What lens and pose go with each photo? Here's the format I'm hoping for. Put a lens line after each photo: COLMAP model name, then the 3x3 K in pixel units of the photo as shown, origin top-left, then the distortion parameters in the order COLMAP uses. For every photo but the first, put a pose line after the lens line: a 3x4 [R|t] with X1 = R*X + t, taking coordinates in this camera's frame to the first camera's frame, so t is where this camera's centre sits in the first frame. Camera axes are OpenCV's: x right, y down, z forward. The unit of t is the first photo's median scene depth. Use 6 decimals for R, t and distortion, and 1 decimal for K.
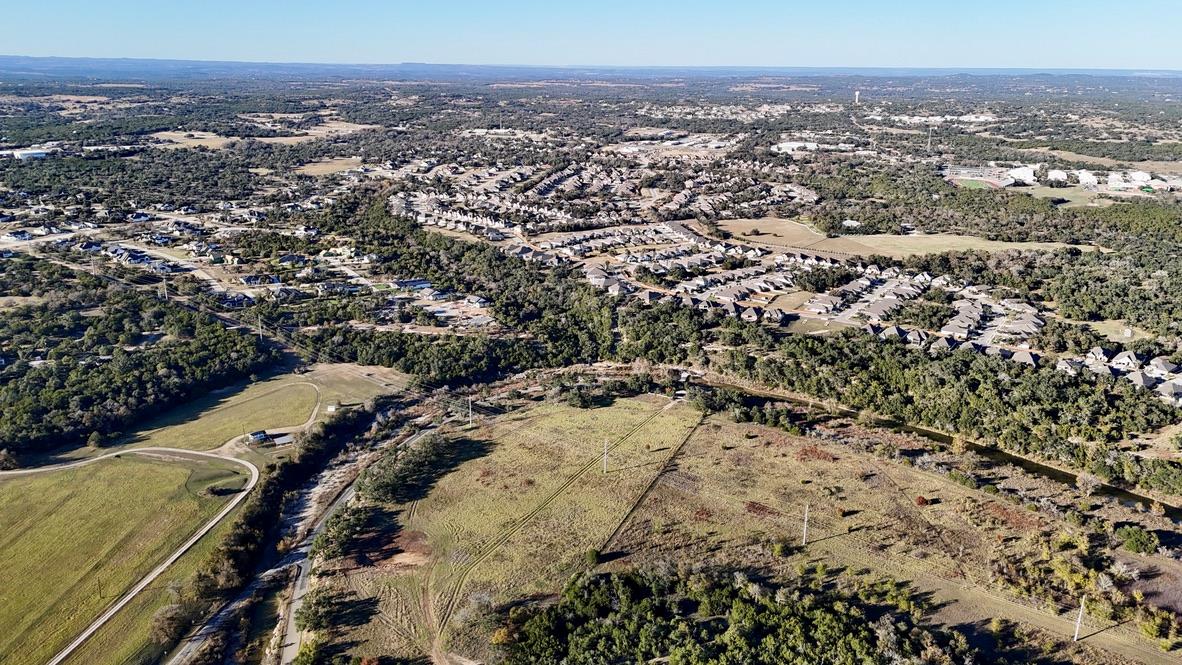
lens RADIAL K [[875.5, 0, 584.2], [0, 875.5, 330.1], [0, 0, 1]] dist [0.074861, -0.082878]
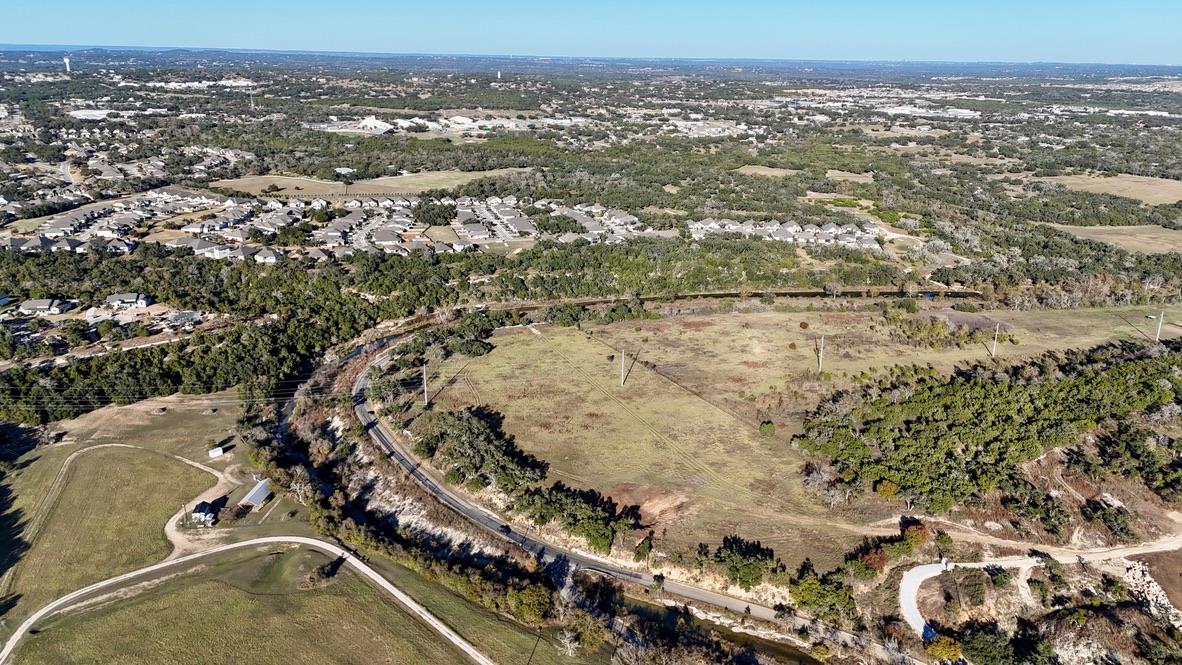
lens RADIAL K [[875.5, 0, 584.2], [0, 875.5, 330.1], [0, 0, 1]] dist [0.074861, -0.082878]
pose [[0.612196, -0.242634, 0.752559, -0.725455], [0.230193, 0.965220, 0.123940, -0.025316], [-0.756457, 0.097358, 0.646757, 0.410823]]
